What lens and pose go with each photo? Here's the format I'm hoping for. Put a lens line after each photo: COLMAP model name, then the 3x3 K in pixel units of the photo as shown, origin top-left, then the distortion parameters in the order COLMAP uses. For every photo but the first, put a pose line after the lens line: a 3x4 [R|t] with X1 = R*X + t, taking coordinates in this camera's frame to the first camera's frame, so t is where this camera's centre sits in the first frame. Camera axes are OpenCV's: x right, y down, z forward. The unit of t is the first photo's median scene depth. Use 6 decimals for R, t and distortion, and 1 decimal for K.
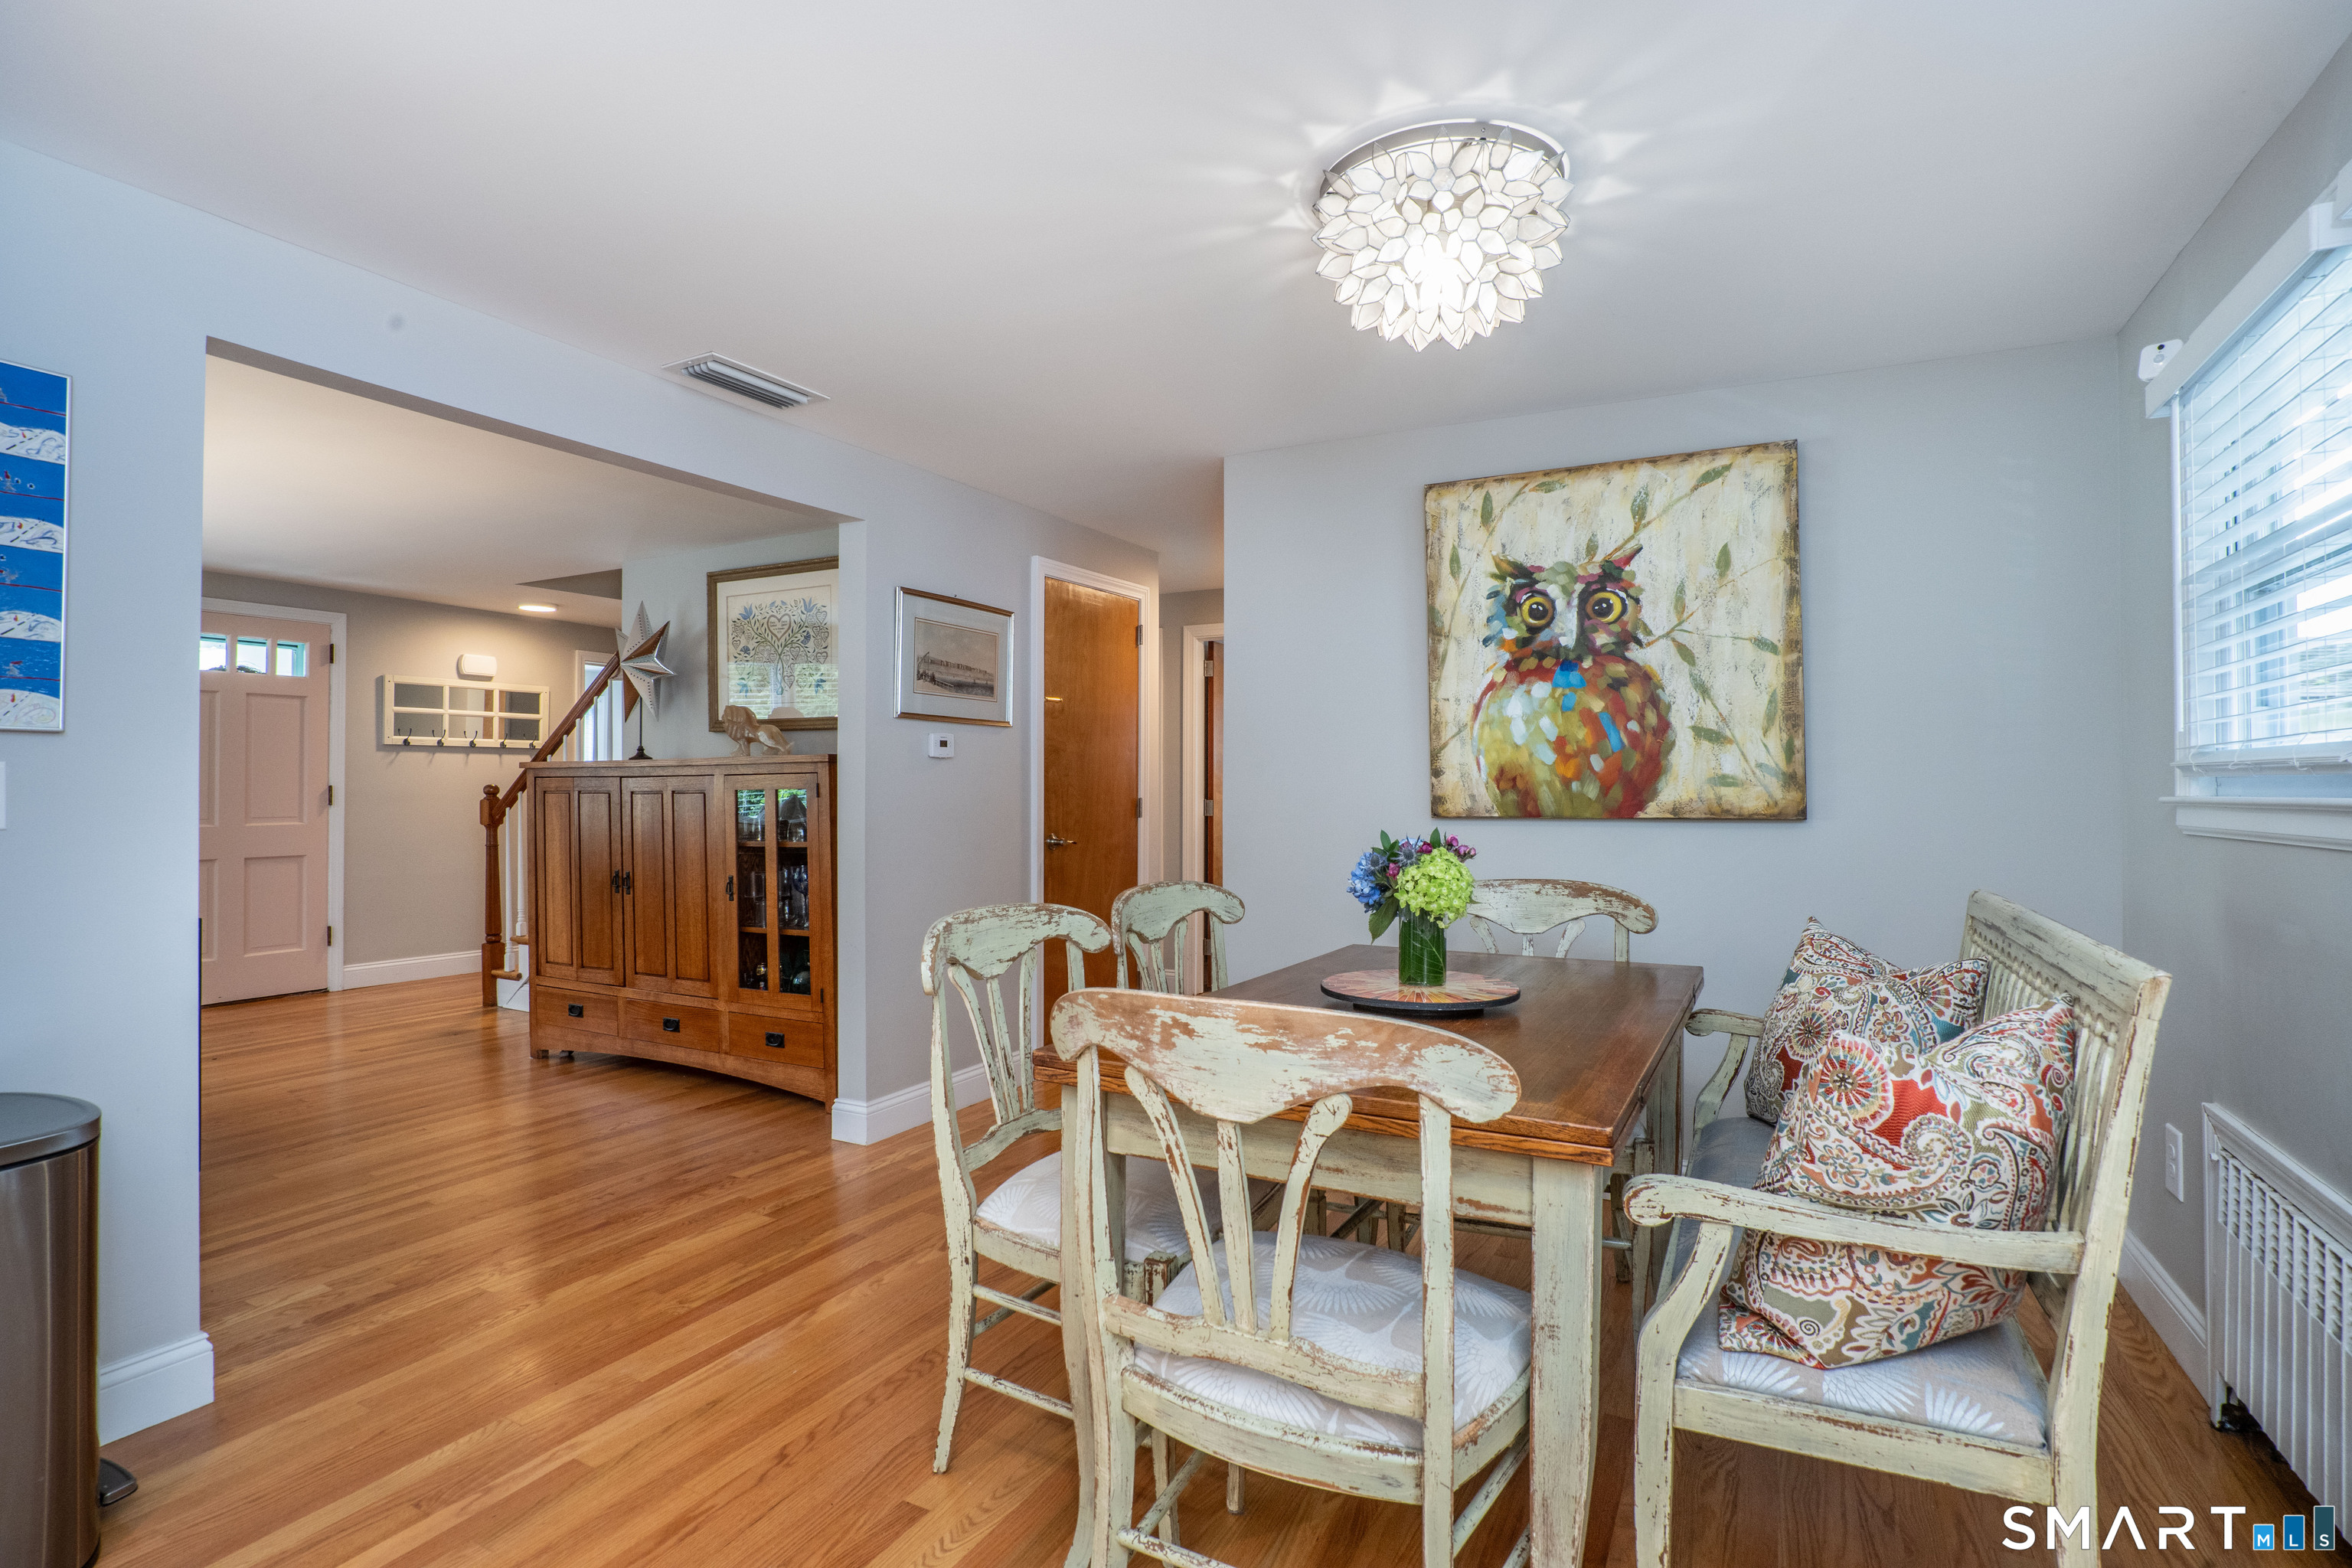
lens RADIAL K [[1148.3, 0, 1178.8], [0, 1148.3, 771.7], [0, 0, 1]] dist [-0.052310, 0.019116]
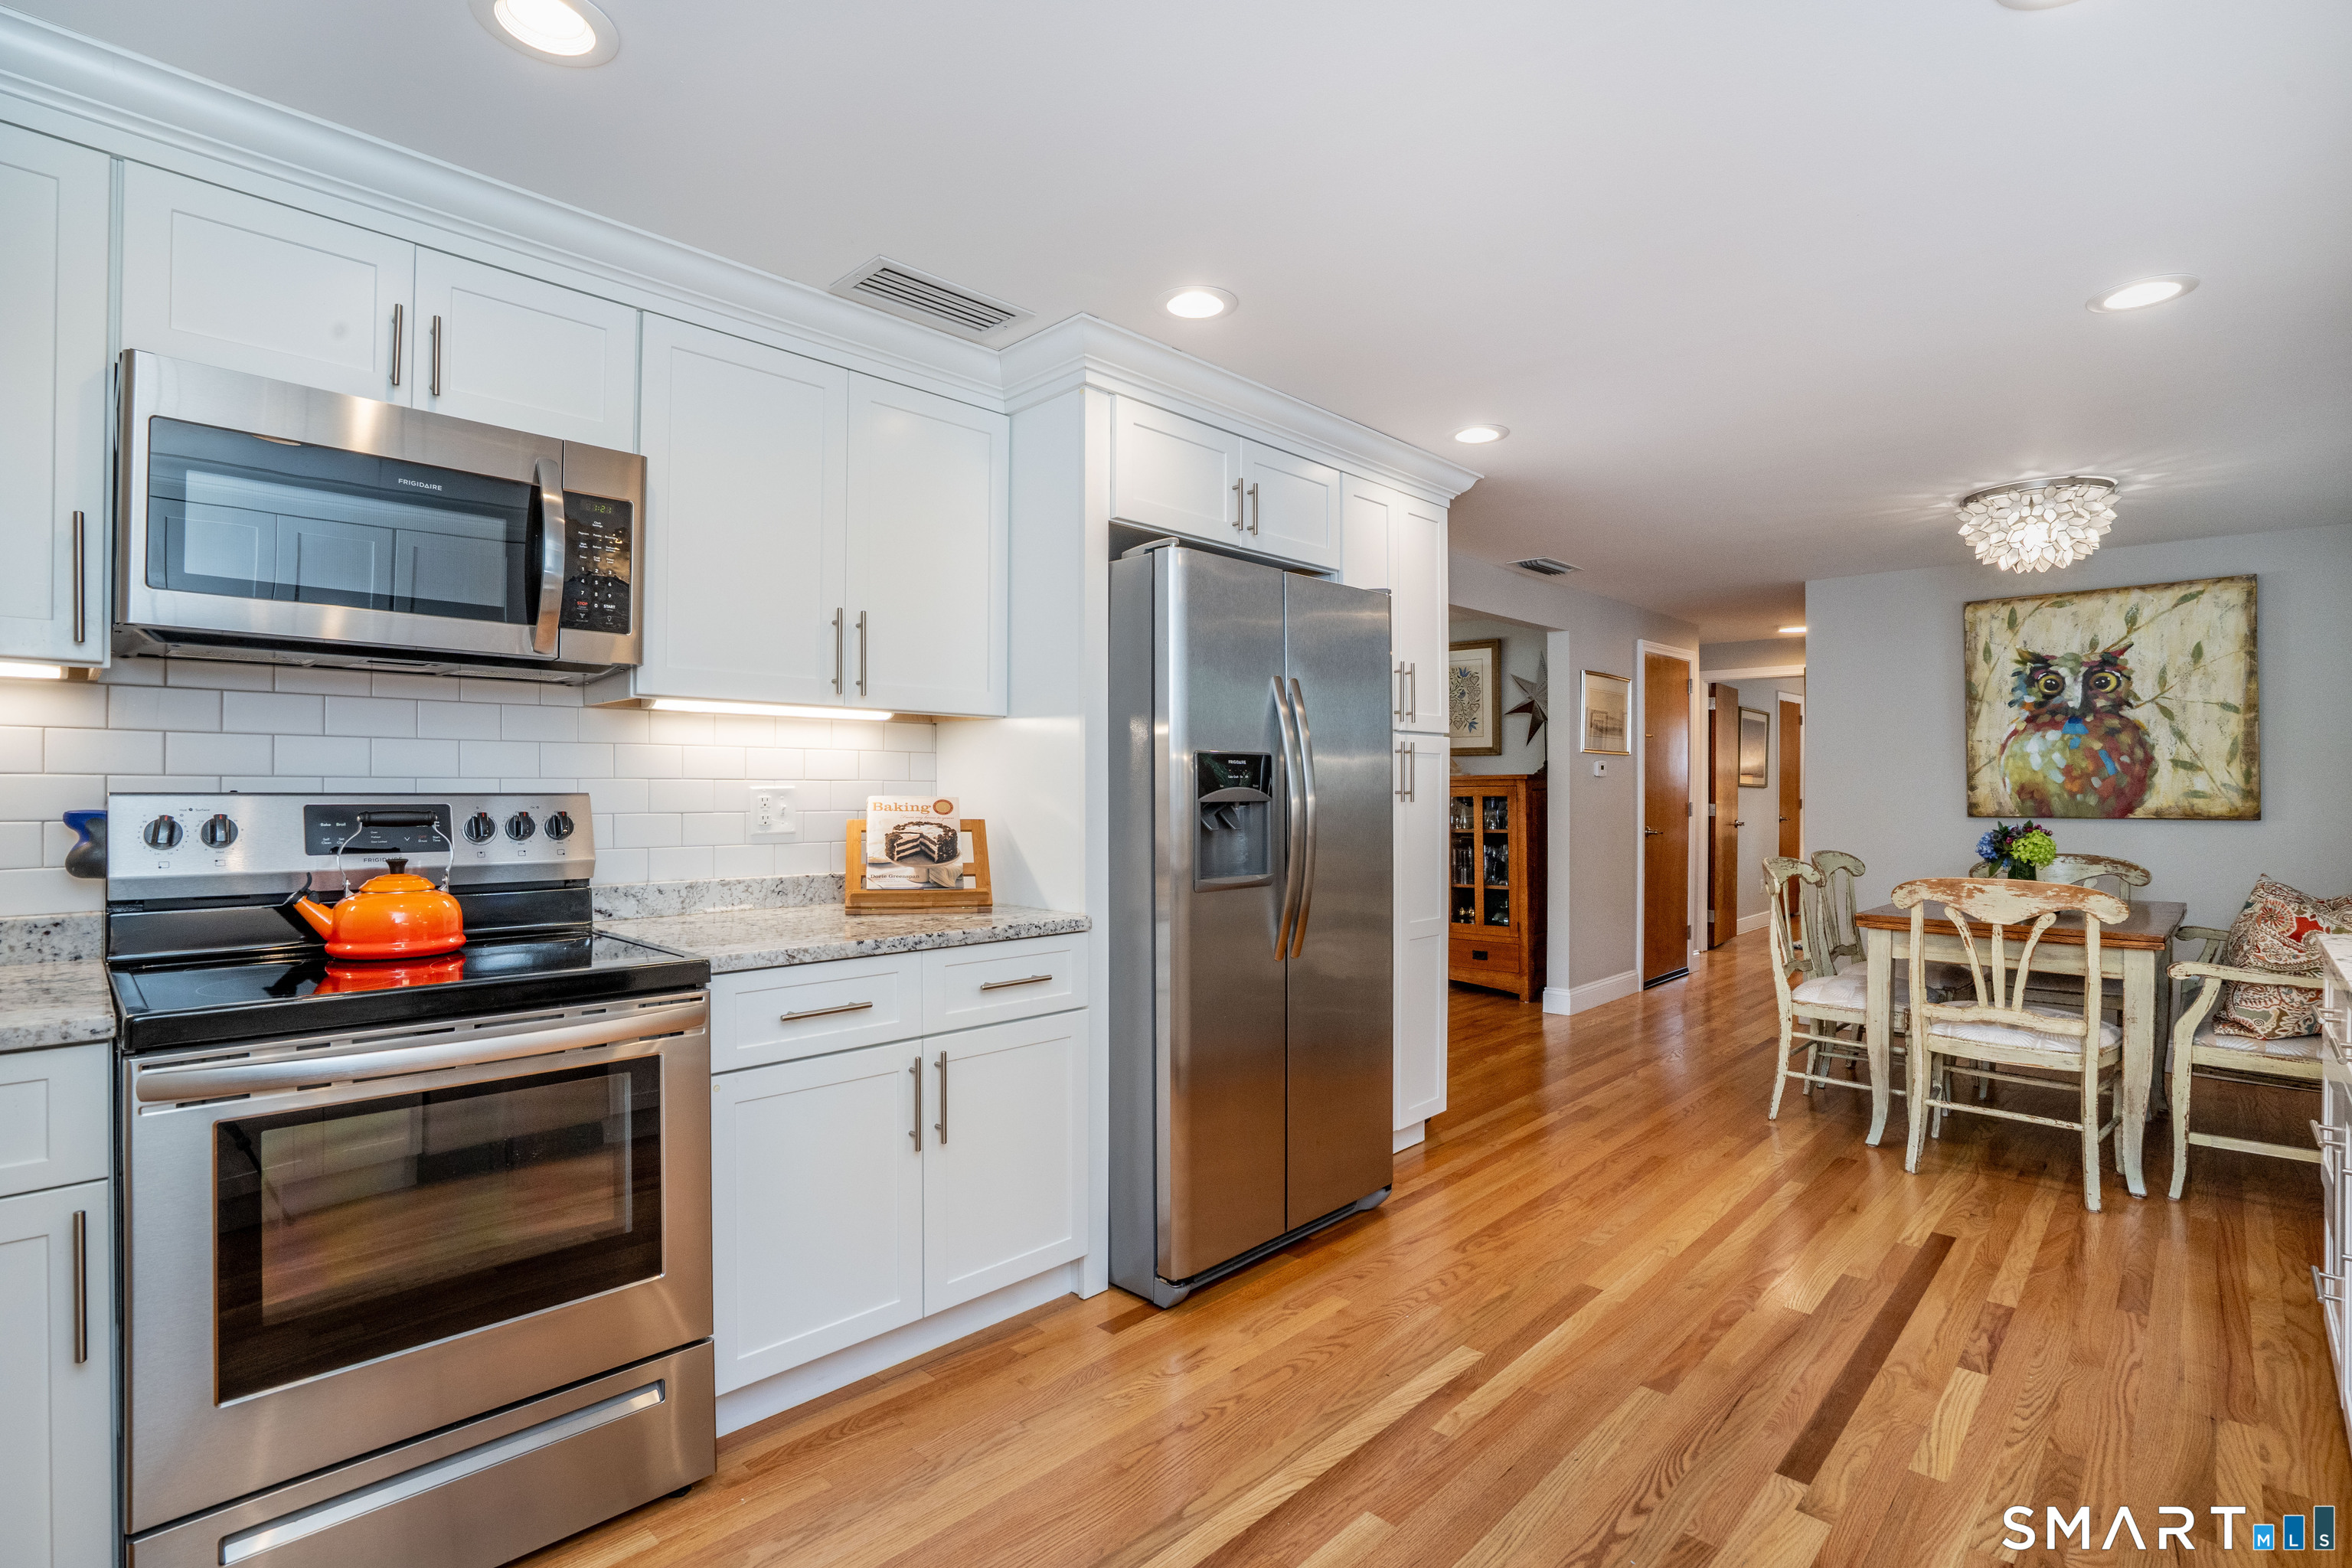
lens RADIAL K [[1127.7, 0, 1181.8], [0, 1127.7, 785.3], [0, 0, 1]] dist [-0.032021, 0.012558]
pose [[0.963467, 0.001554, -0.267821, -0.436139], [0.001415, 0.999940, 0.010891, -0.022307], [0.267822, -0.010872, 0.963407, -0.804367]]
